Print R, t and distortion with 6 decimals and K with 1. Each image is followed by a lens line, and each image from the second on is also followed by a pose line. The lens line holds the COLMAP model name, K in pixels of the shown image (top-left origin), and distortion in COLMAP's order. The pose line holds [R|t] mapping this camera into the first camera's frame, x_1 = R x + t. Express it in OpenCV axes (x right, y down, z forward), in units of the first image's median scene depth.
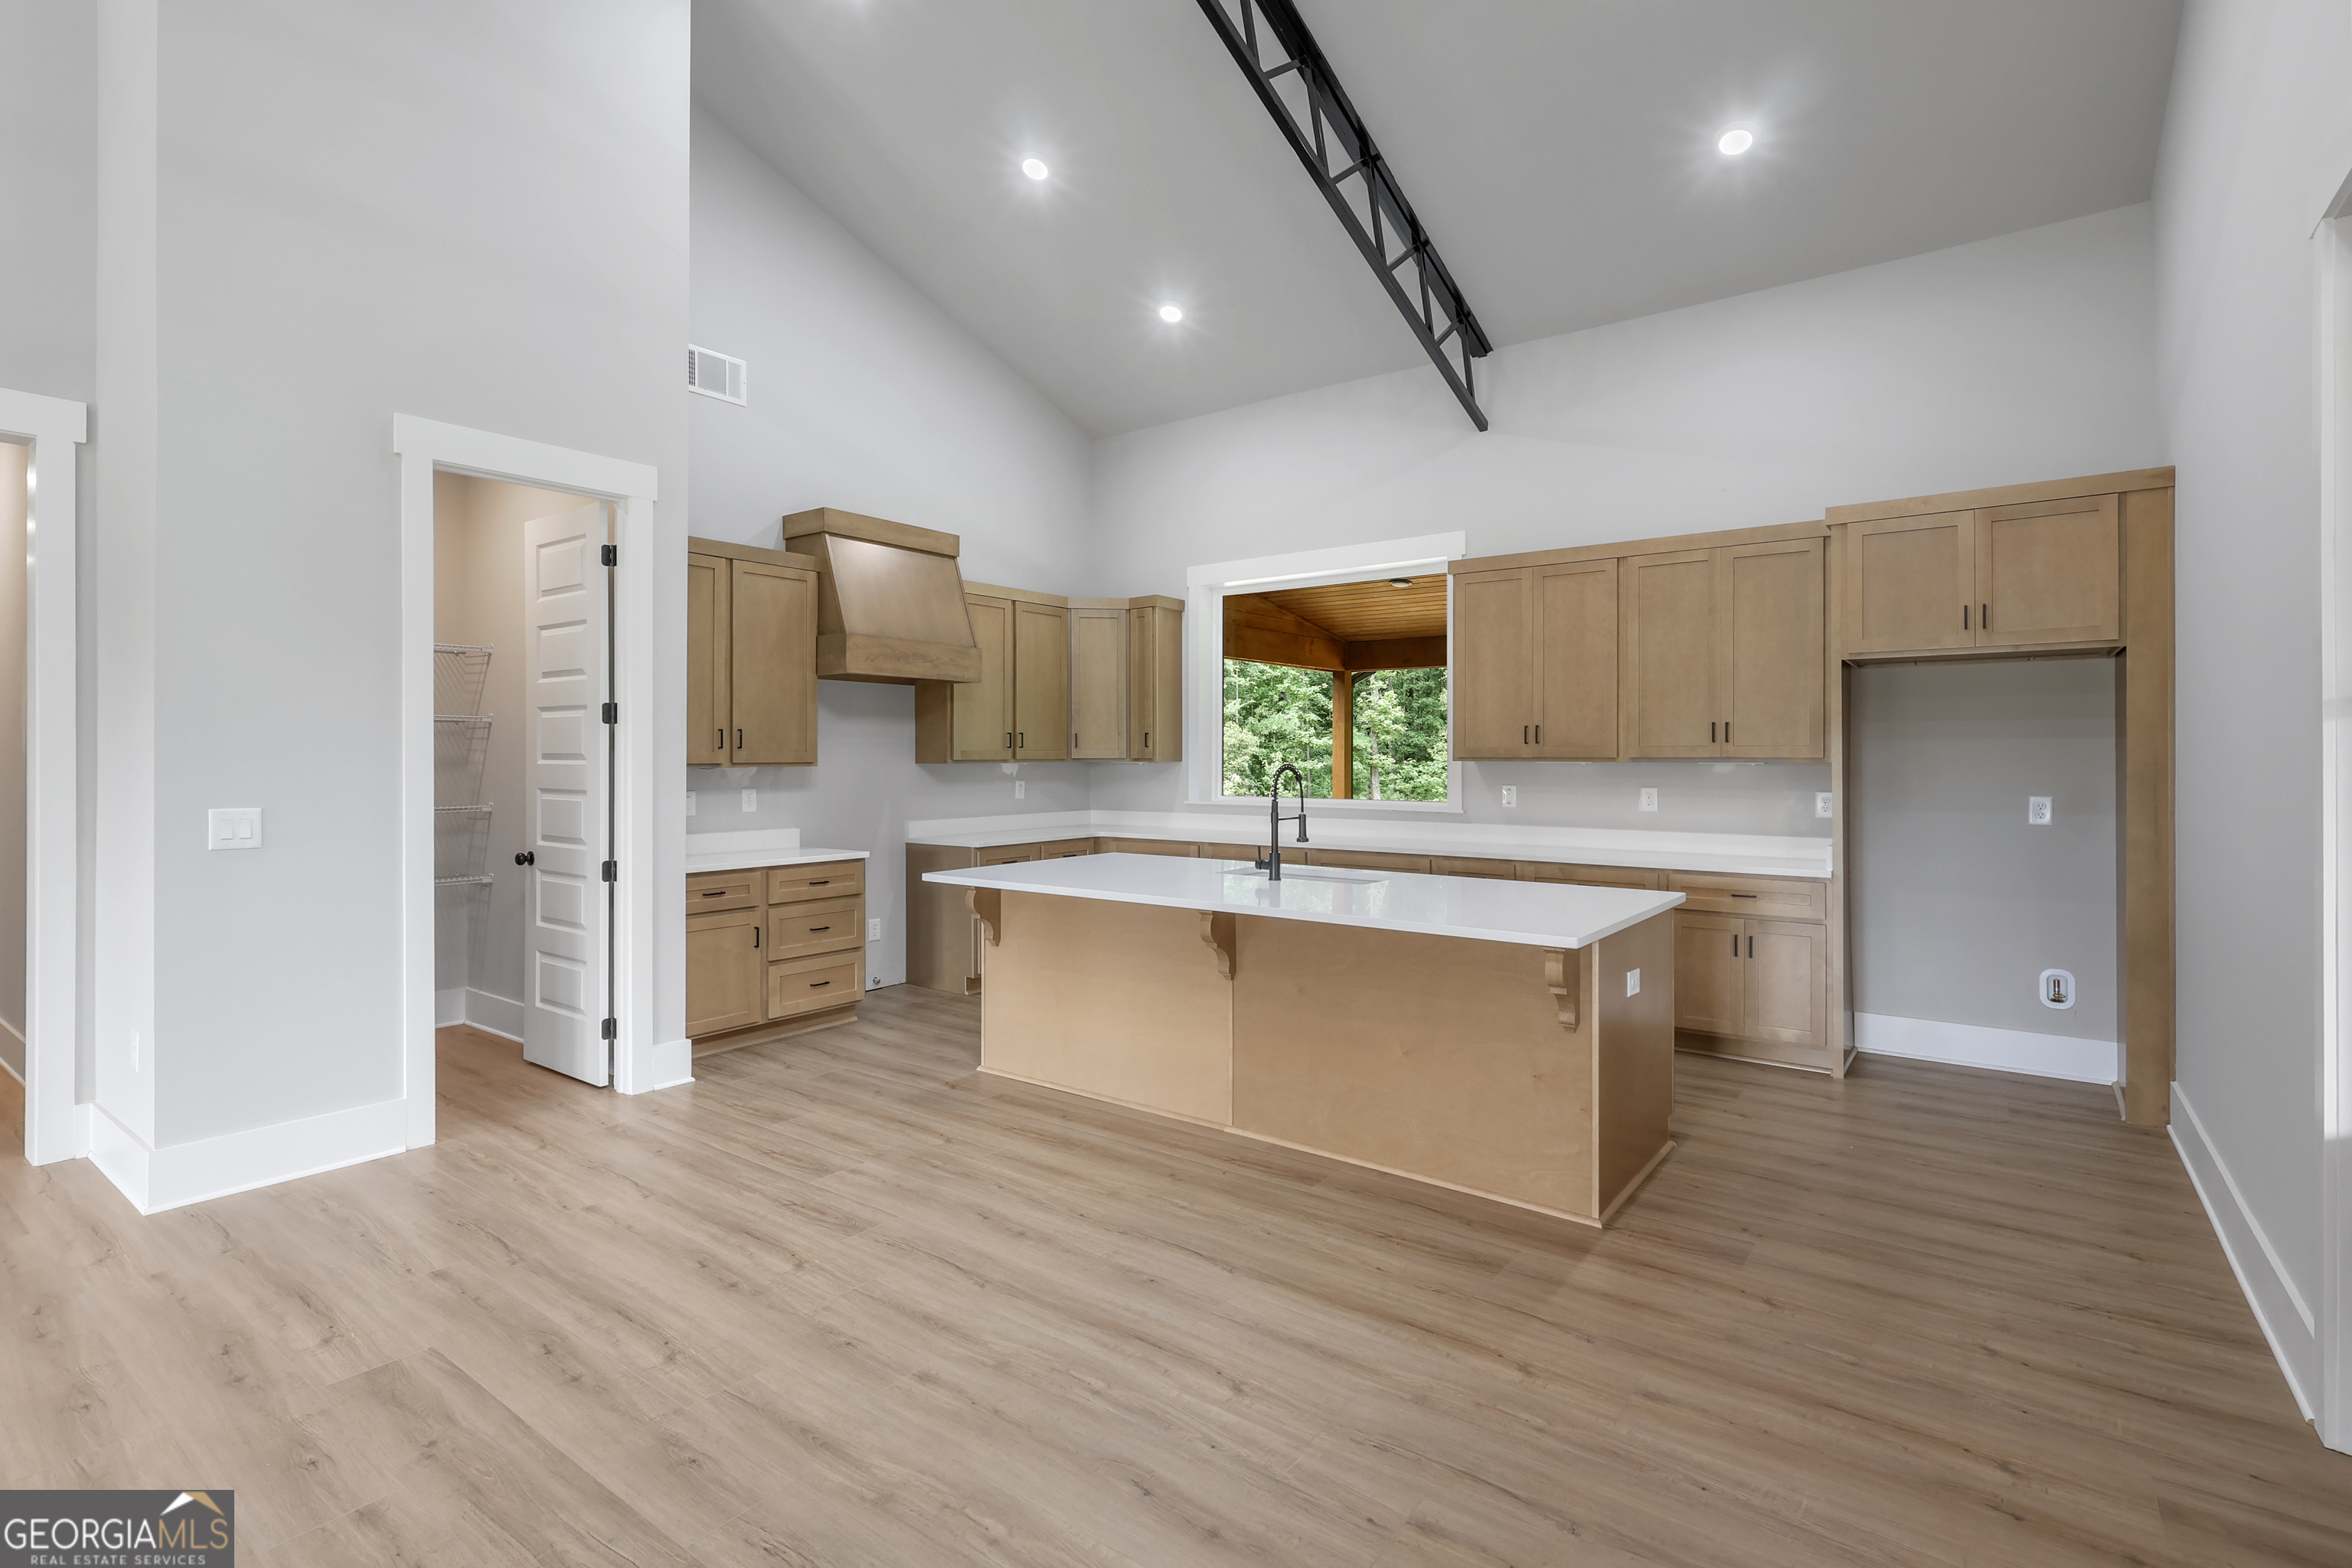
lens RADIAL K [[1107.2, 0, 1170.5], [0, 1107.2, 768.3], [0, 0, 1]] dist [0.002235, -0.000144]
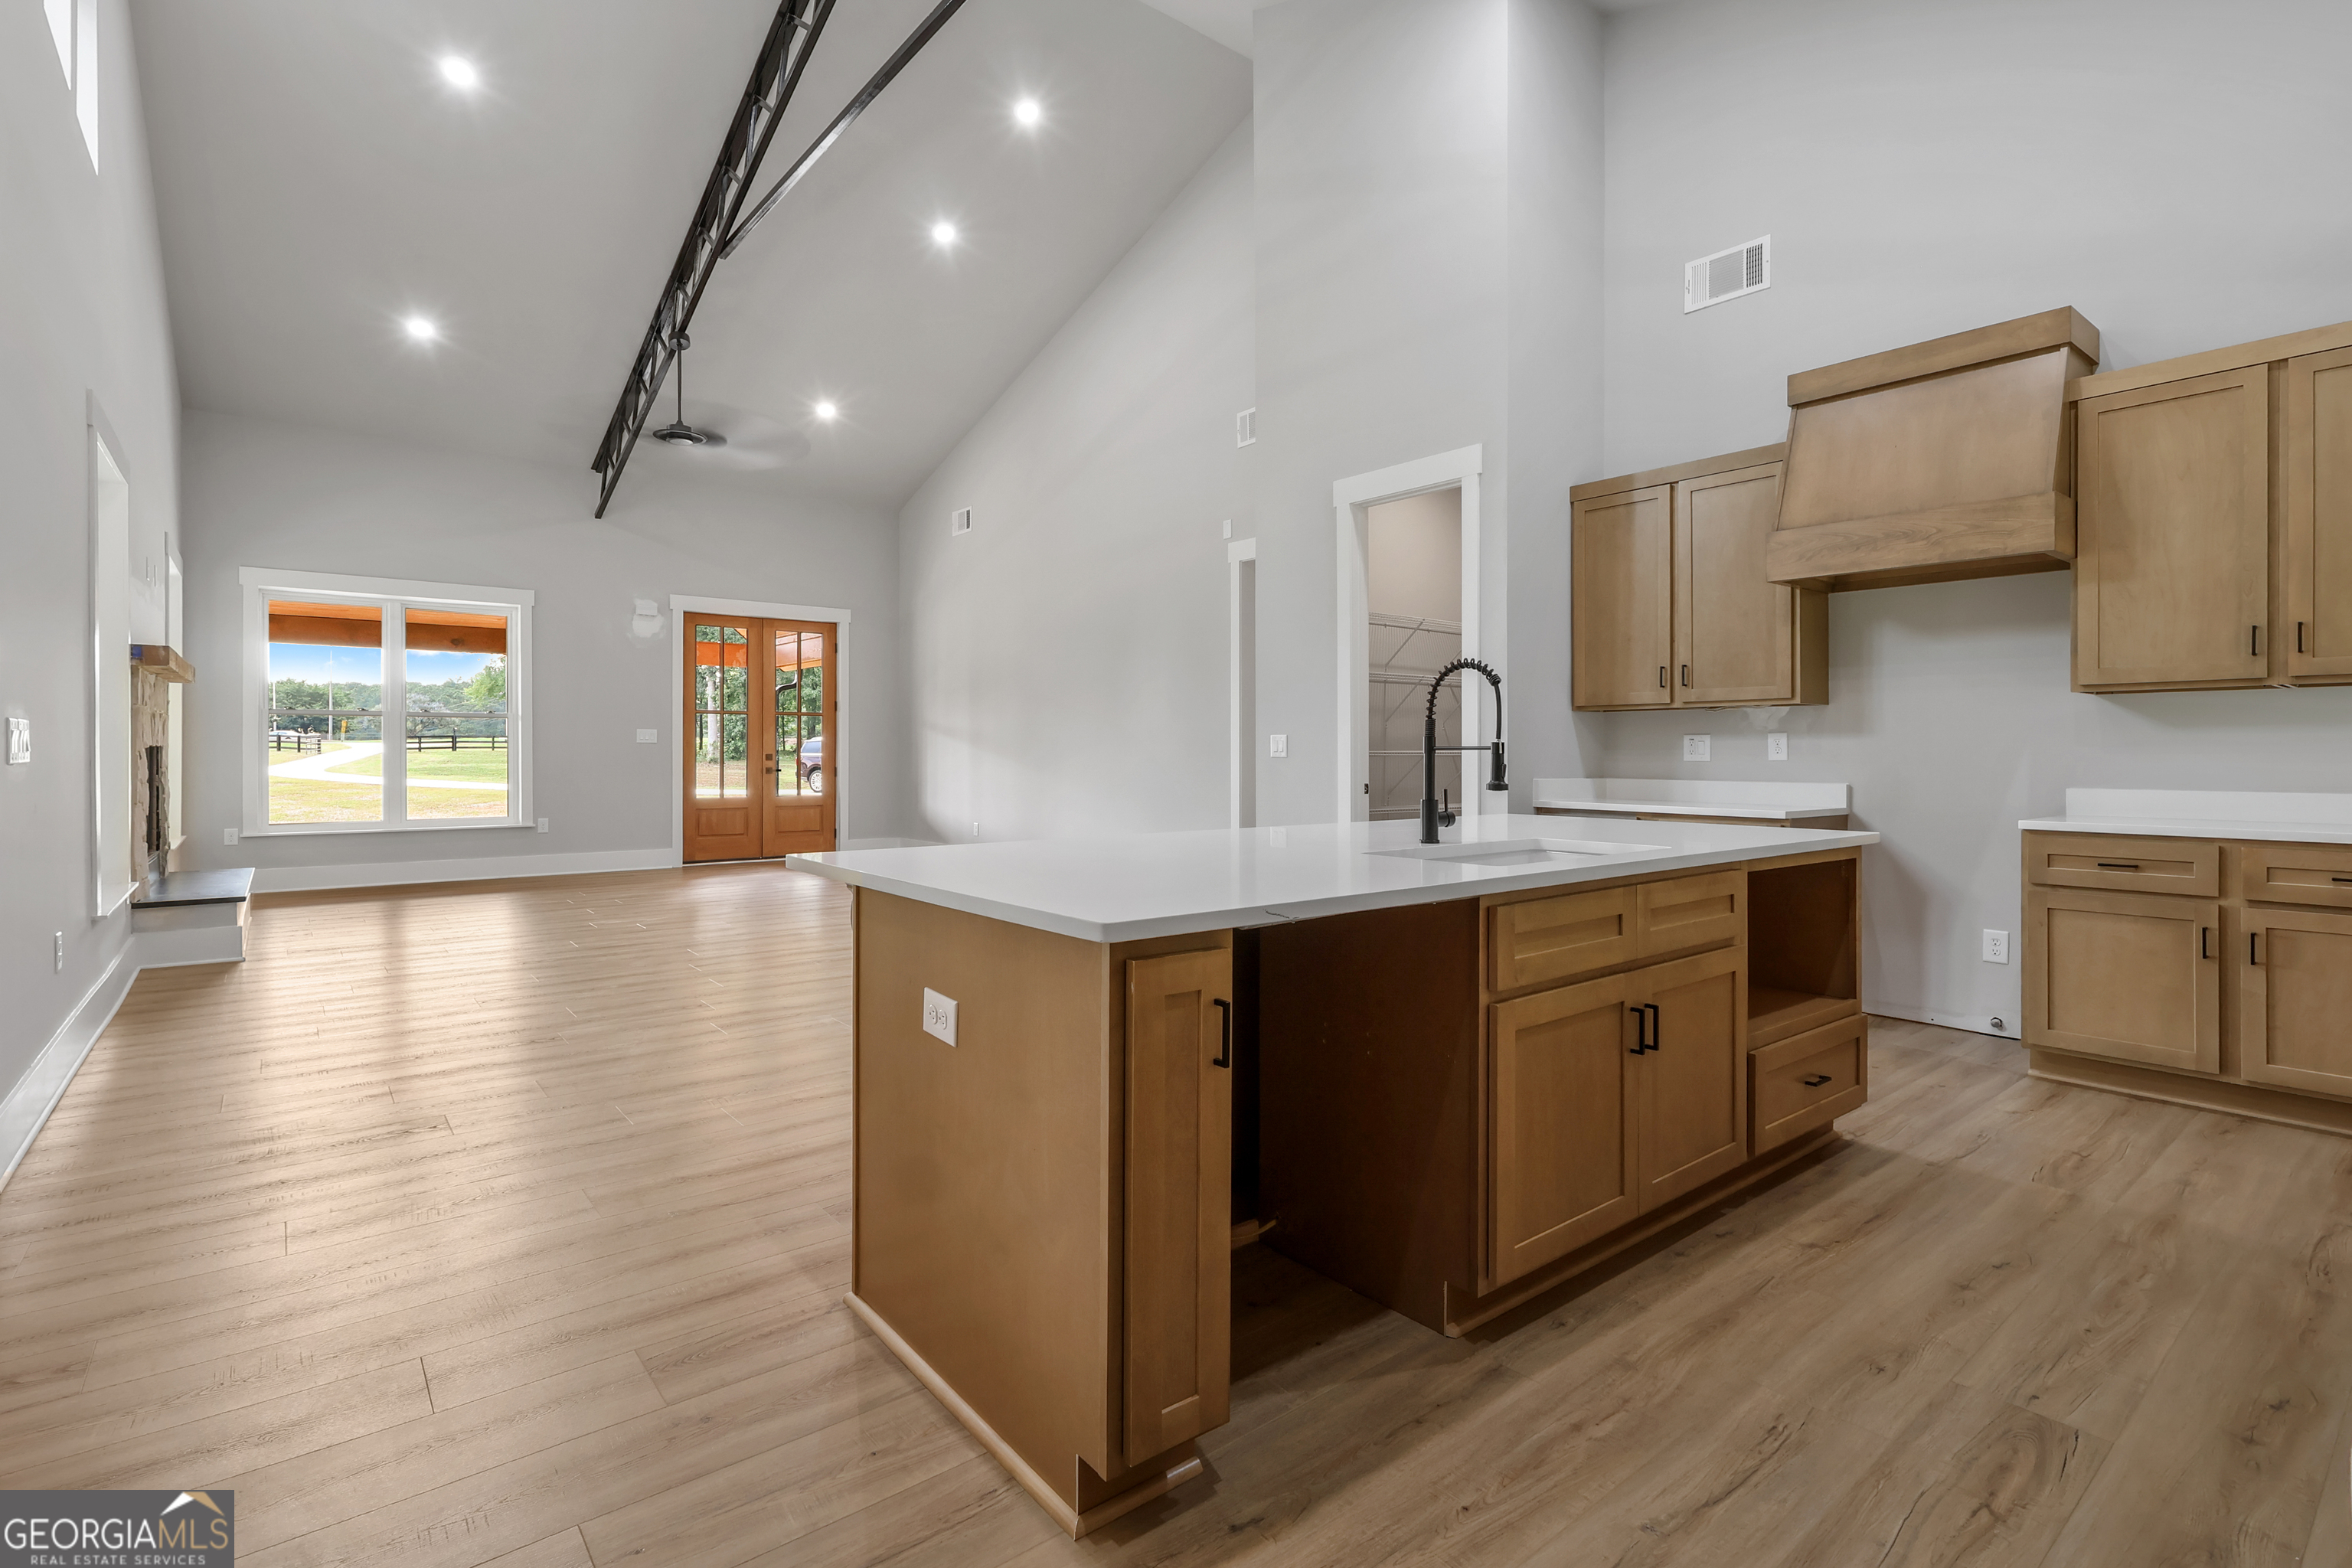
lens RADIAL K [[1107.2, 0, 1170.5], [0, 1107.2, 768.3], [0, 0, 1]] dist [0.002235, -0.000144]
pose [[-0.248416, 0.013602, -0.968558, 0.759220], [-0.009717, 0.999816, 0.016533, 0.048753], [0.968605, 0.013519, -0.248238, 1.026936]]
